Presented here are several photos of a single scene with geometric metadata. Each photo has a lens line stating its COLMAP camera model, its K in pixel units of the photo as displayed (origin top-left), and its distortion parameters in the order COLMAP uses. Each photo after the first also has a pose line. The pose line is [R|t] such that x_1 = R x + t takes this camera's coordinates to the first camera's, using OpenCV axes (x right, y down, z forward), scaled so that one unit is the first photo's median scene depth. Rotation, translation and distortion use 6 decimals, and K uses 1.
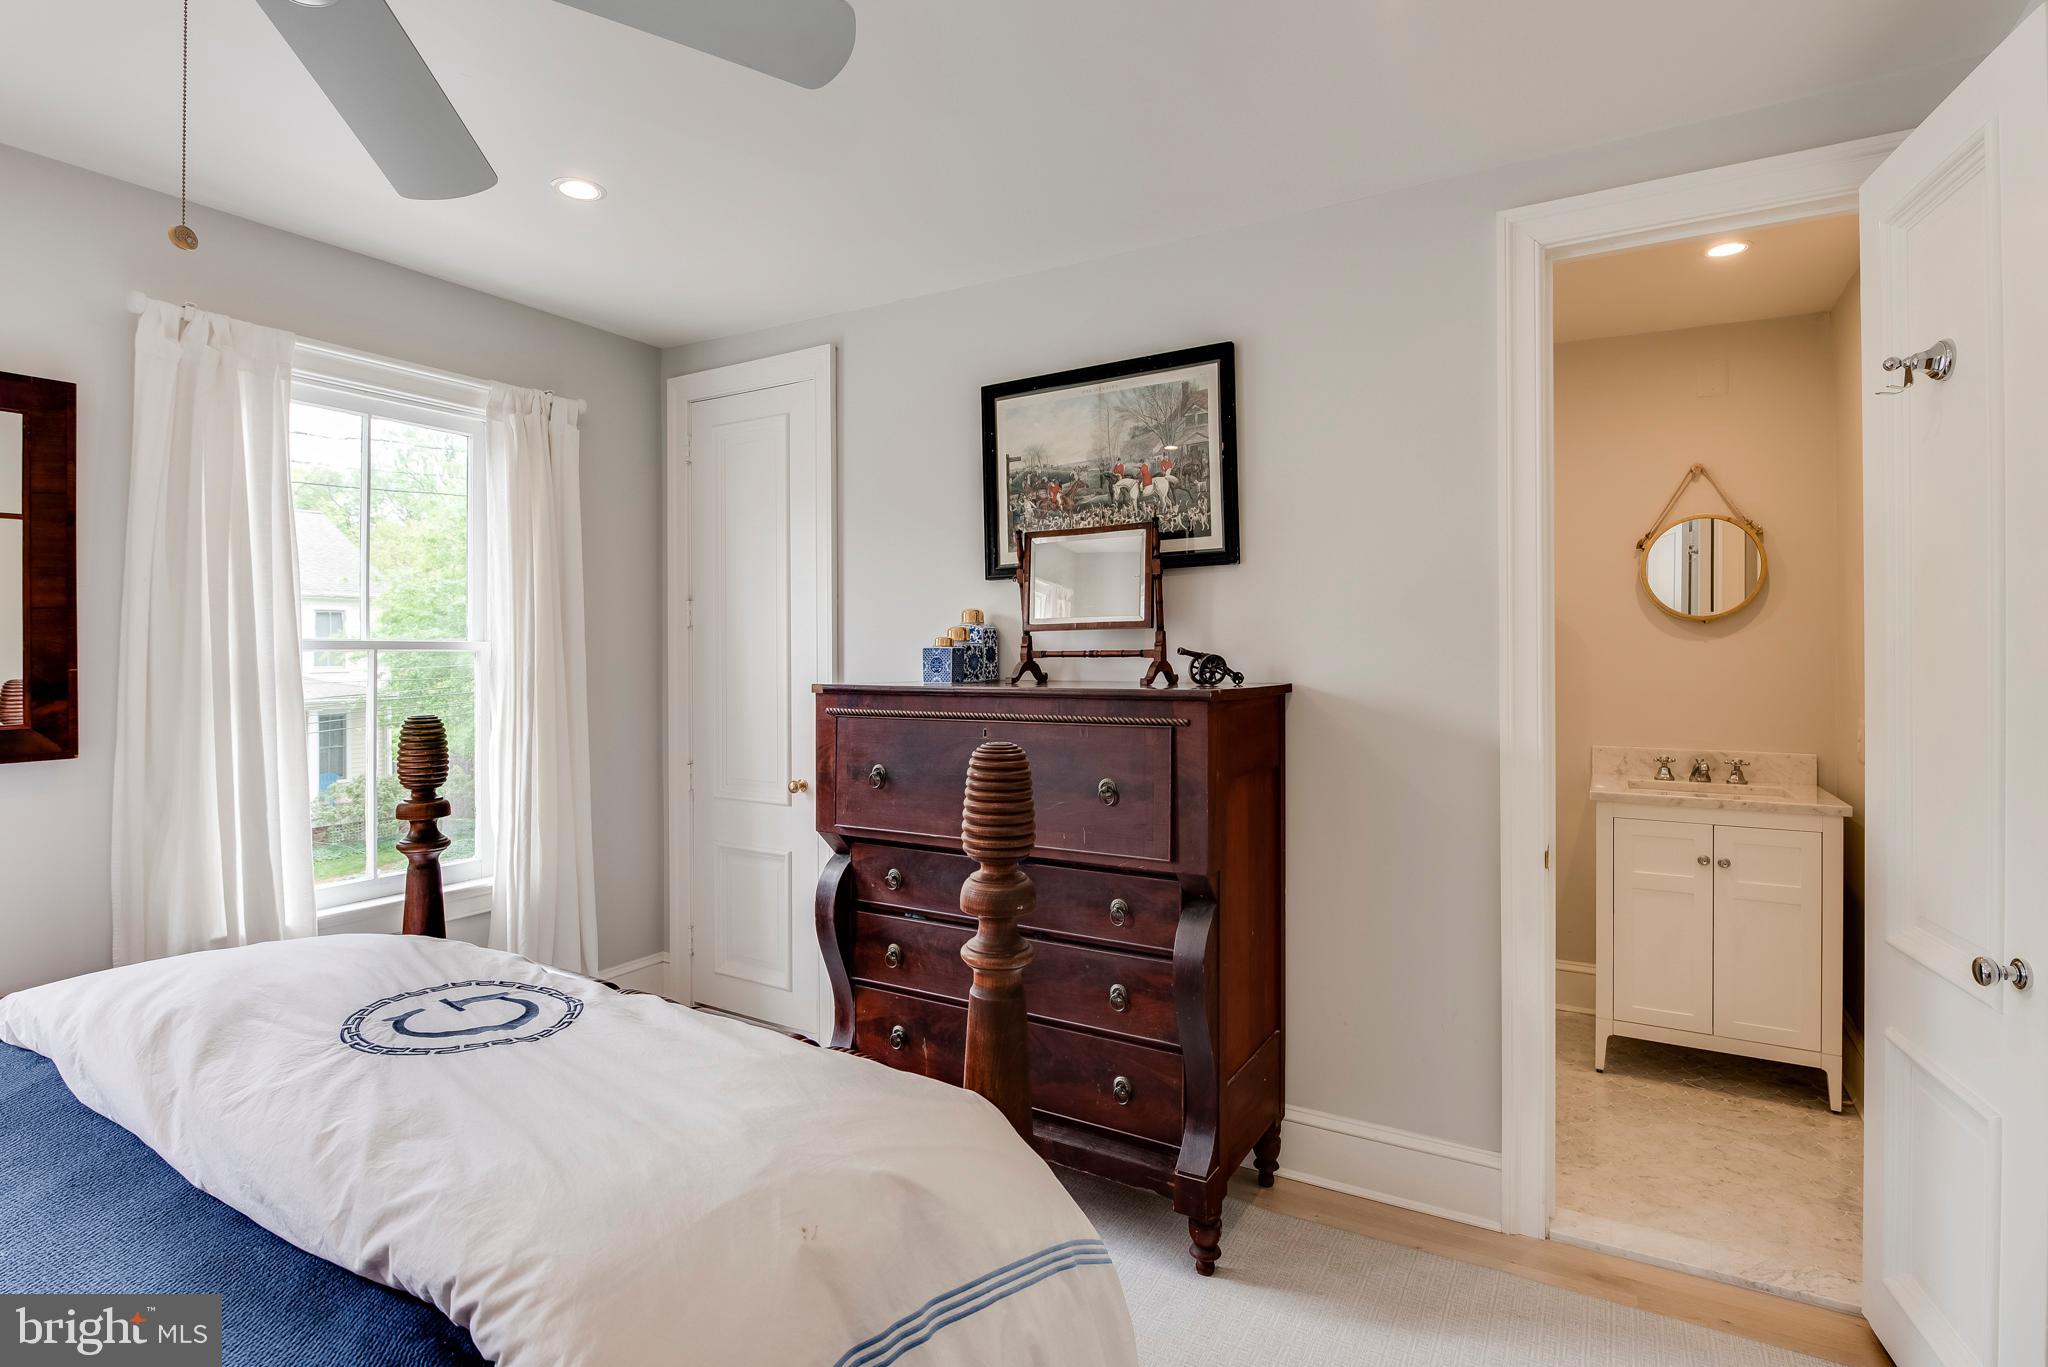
lens RADIAL K [[1009.7, 0, 1025.6], [0, 1009.7, 649.4], [0, 0, 1]] dist [-0.007367, -0.001455]
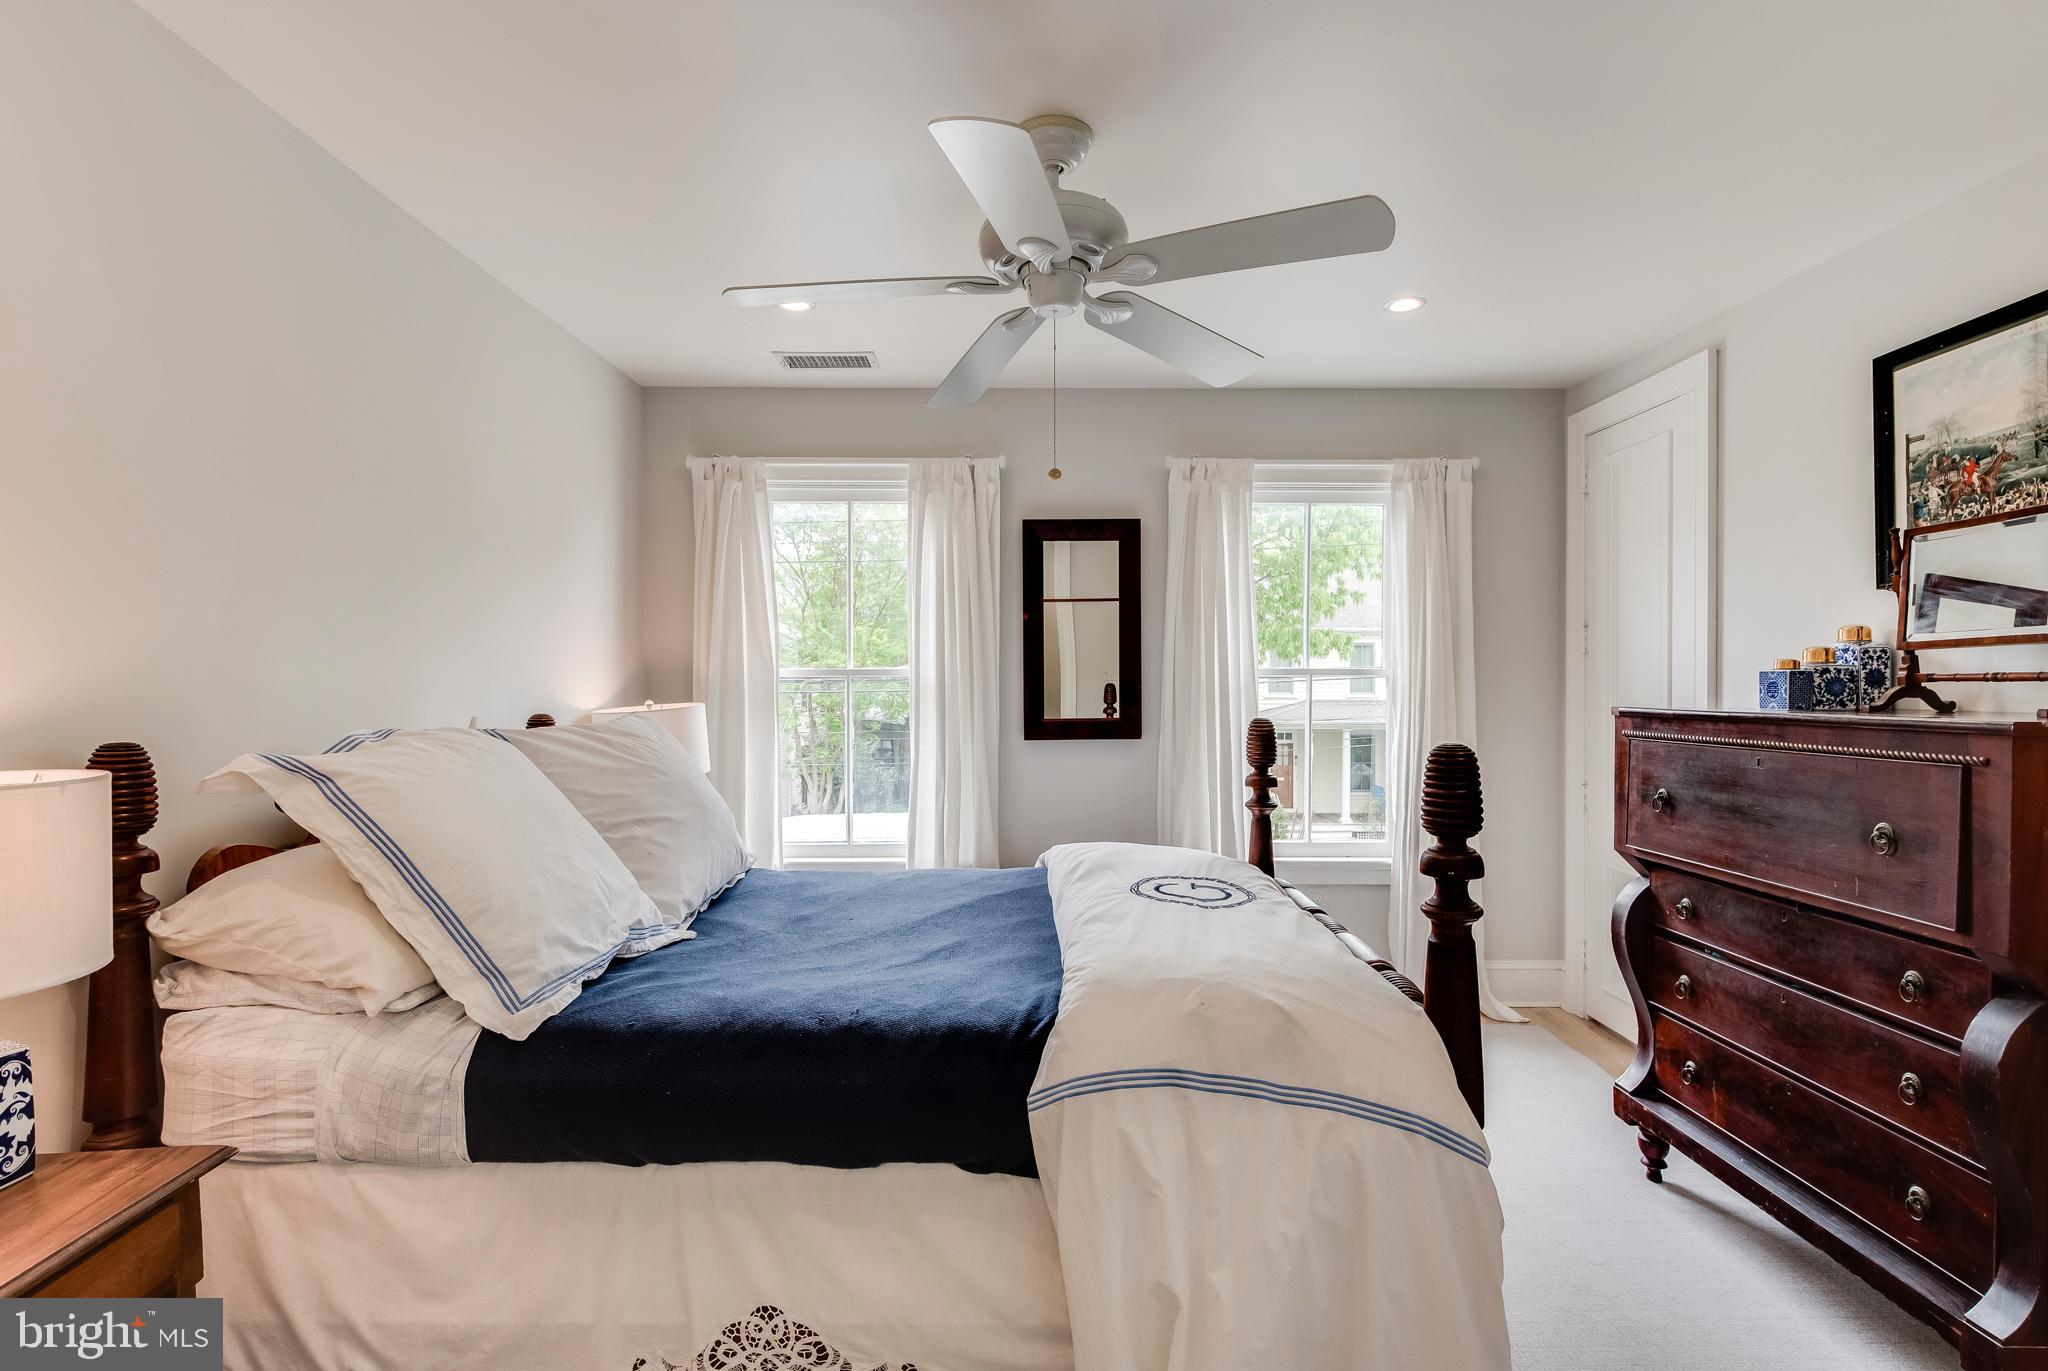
lens RADIAL K [[1087.8, 0, 1024.0], [0, 1087.8, 685.5], [0, 0, 1]] dist [-0.001359, -0.000714]
pose [[0.492536, 0.004256, -0.870282, 0.428530], [0.000004, 0.999988, 0.004892, 0.006958], [0.870292, -0.002413, 0.492530, -0.063950]]
